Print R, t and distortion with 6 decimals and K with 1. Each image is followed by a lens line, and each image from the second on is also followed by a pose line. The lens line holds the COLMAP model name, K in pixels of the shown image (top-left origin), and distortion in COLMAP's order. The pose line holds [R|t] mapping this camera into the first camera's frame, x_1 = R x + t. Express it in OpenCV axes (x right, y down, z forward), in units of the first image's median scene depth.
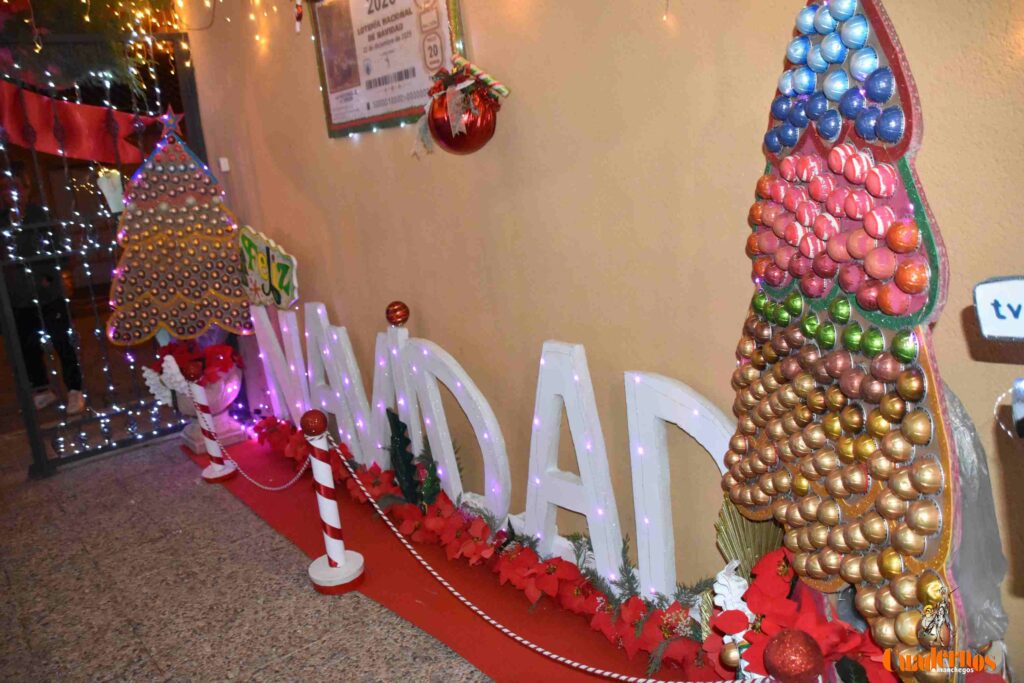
lens RADIAL K [[810.7, 0, 517.9], [0, 810.7, 332.4], [0, 0, 1]] dist [-0.160045, 0.120226]
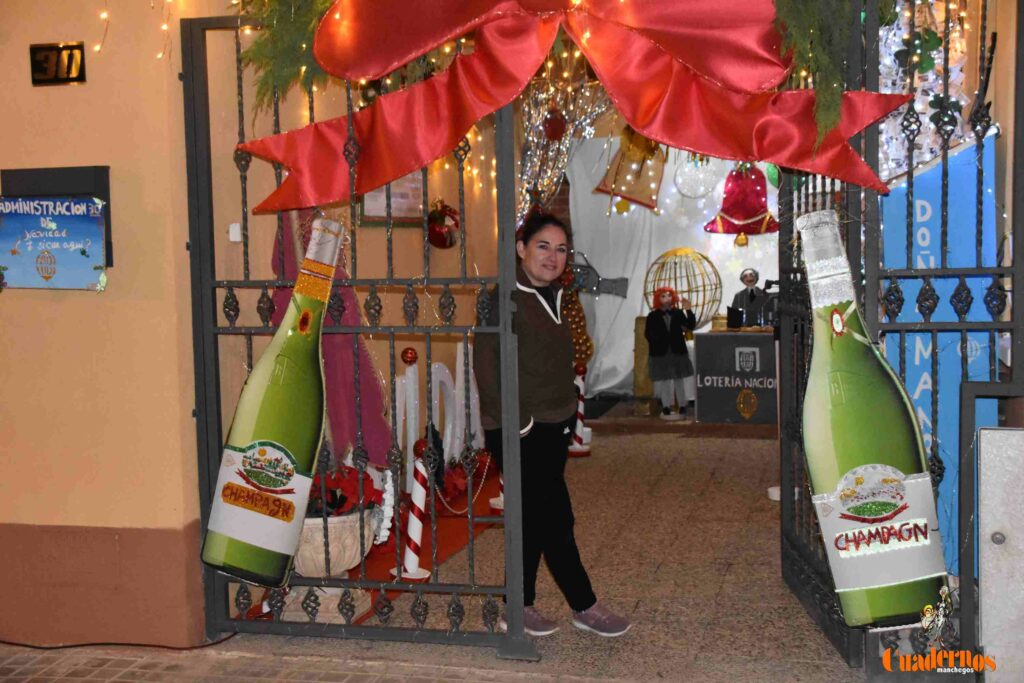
lens RADIAL K [[1296.9, 0, 509.1], [0, 1296.9, 327.6], [0, 0, 1]] dist [0.045154, 0.000000]
pose [[-0.582715, 0.059824, 0.810472, -2.042180], [0.258879, 0.958998, 0.115342, -0.281109], [-0.770341, 0.277025, -0.574310, 2.103136]]
